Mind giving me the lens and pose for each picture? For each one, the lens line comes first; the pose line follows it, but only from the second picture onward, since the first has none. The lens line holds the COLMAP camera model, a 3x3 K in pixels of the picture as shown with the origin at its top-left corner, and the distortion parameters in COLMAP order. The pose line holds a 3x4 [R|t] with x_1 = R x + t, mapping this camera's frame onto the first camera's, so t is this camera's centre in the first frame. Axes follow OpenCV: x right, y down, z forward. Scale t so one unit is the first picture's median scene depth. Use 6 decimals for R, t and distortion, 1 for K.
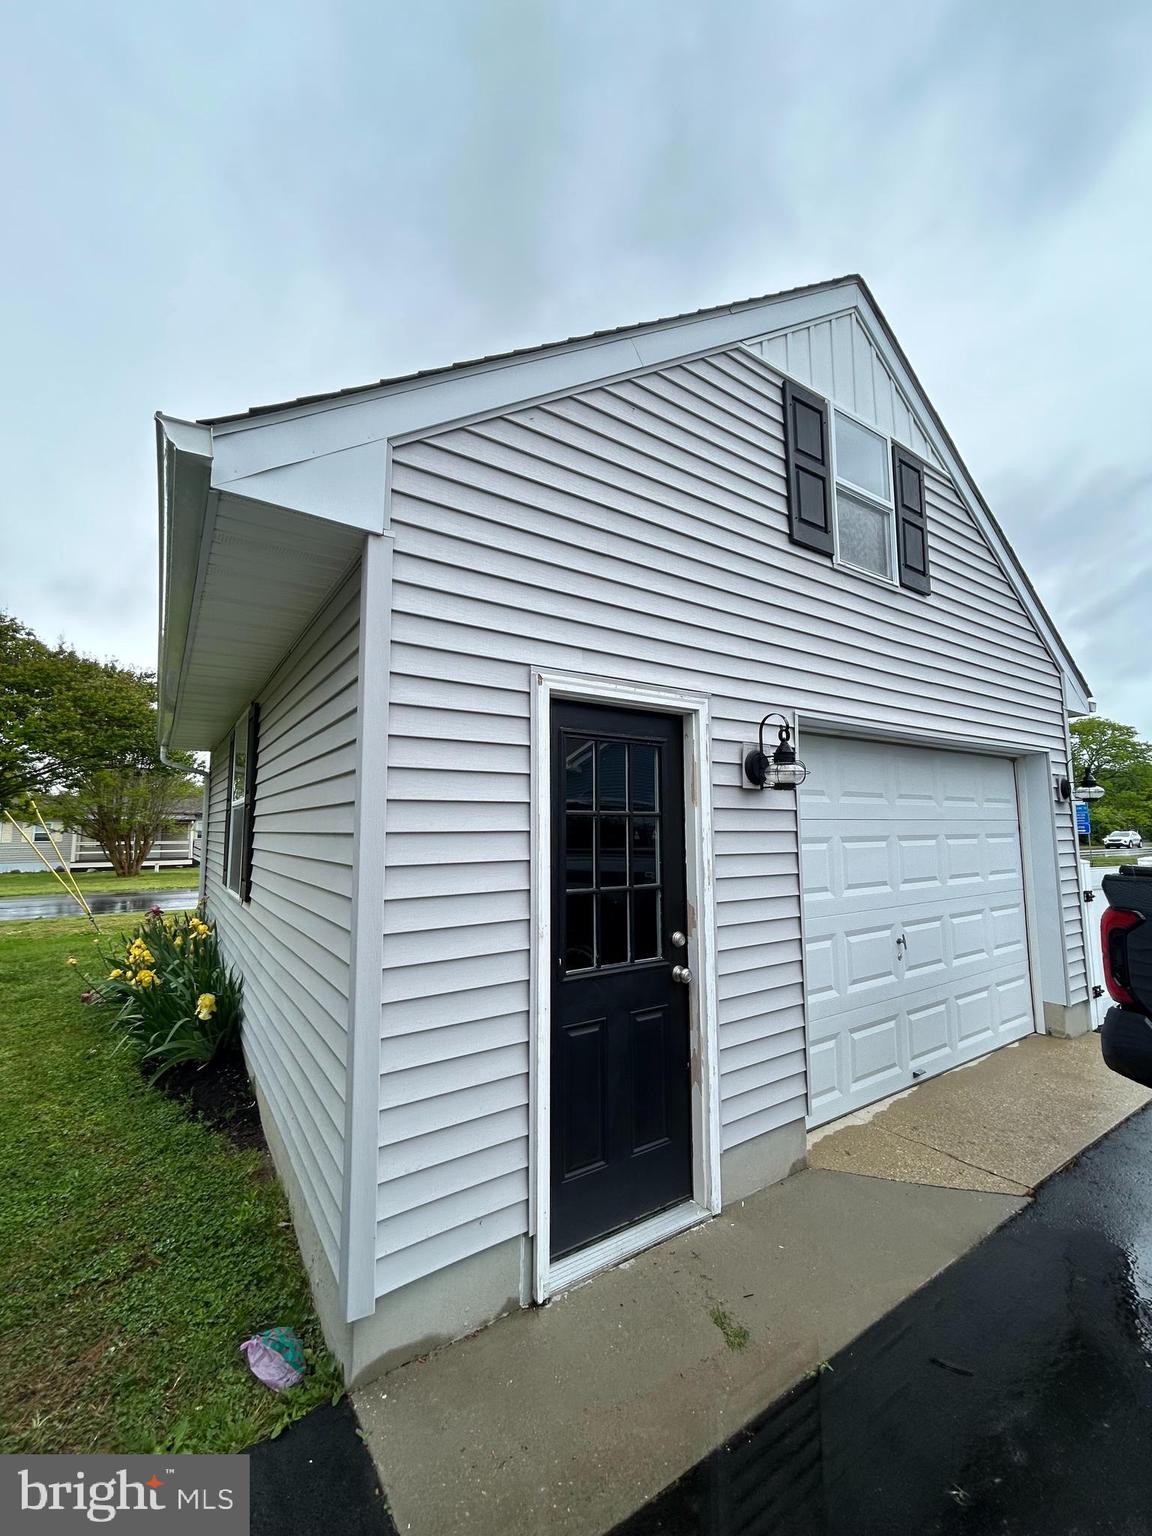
lens RADIAL K [[615.8, 0, 576.0], [0, 615.8, 768.0], [0, 0, 1]] dist [-0.001779, -0.000141]
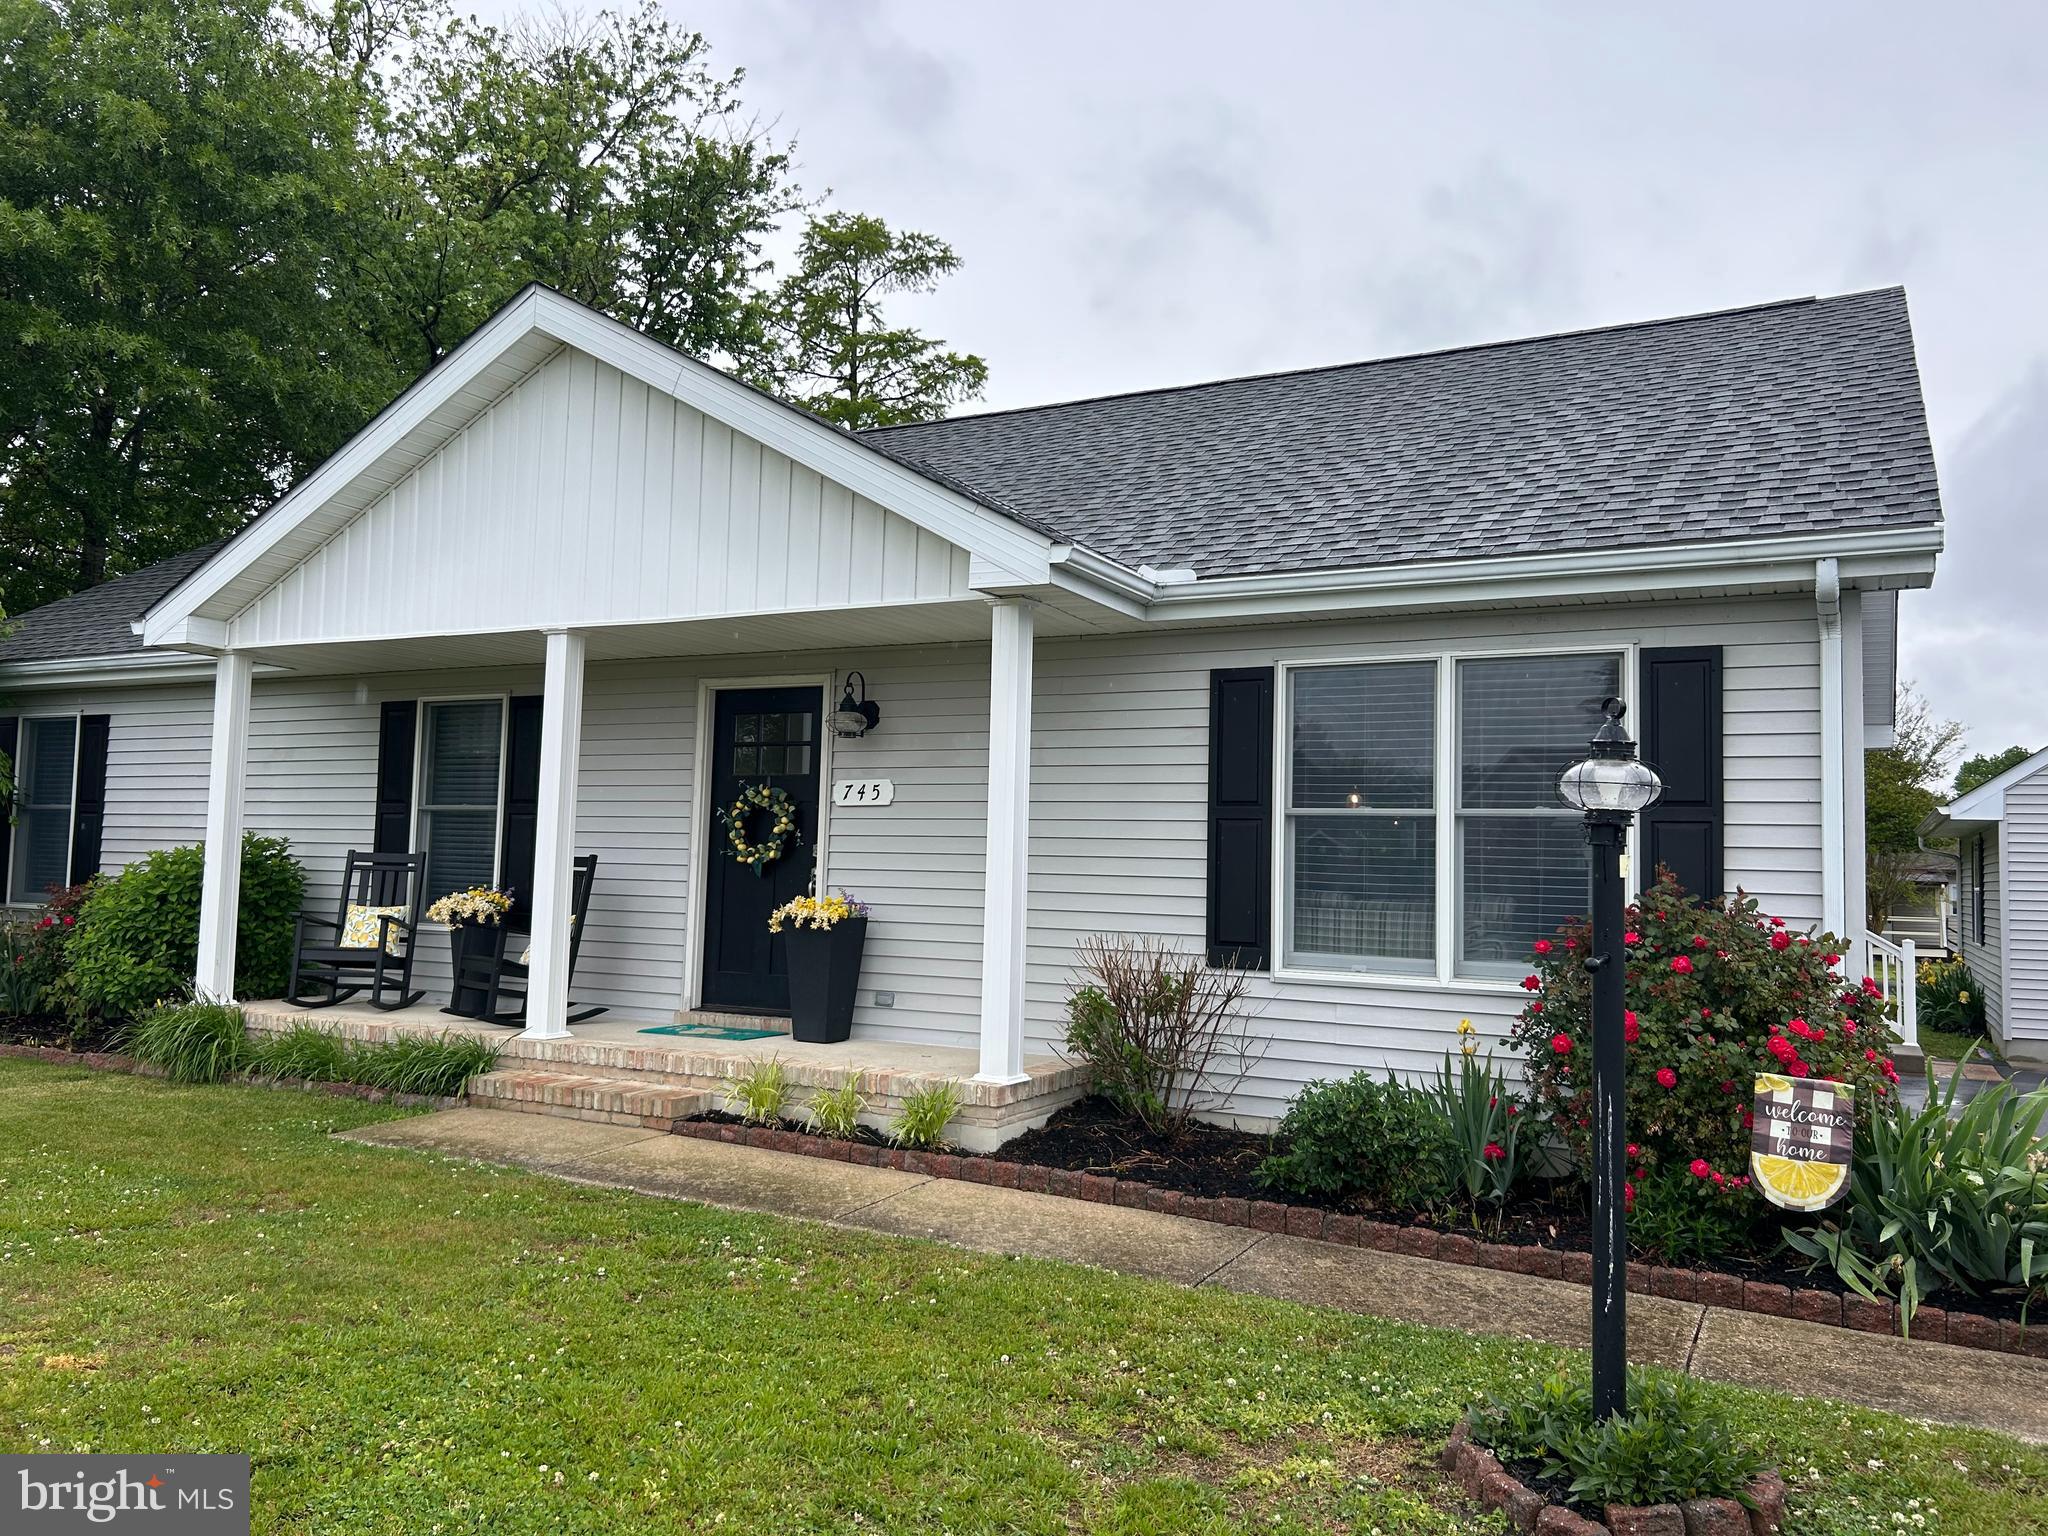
lens RADIAL K [[1561.4, 0, 1024.0], [0, 1561.4, 768.0], [0, 0, 1]] dist [0.099466, -0.149916]
pose [[0.475271, -0.044325, -0.878722, 2.212729], [0.061585, 0.997957, -0.017030, -0.394637], [0.877682, -0.046022, 0.477029, -3.621234]]
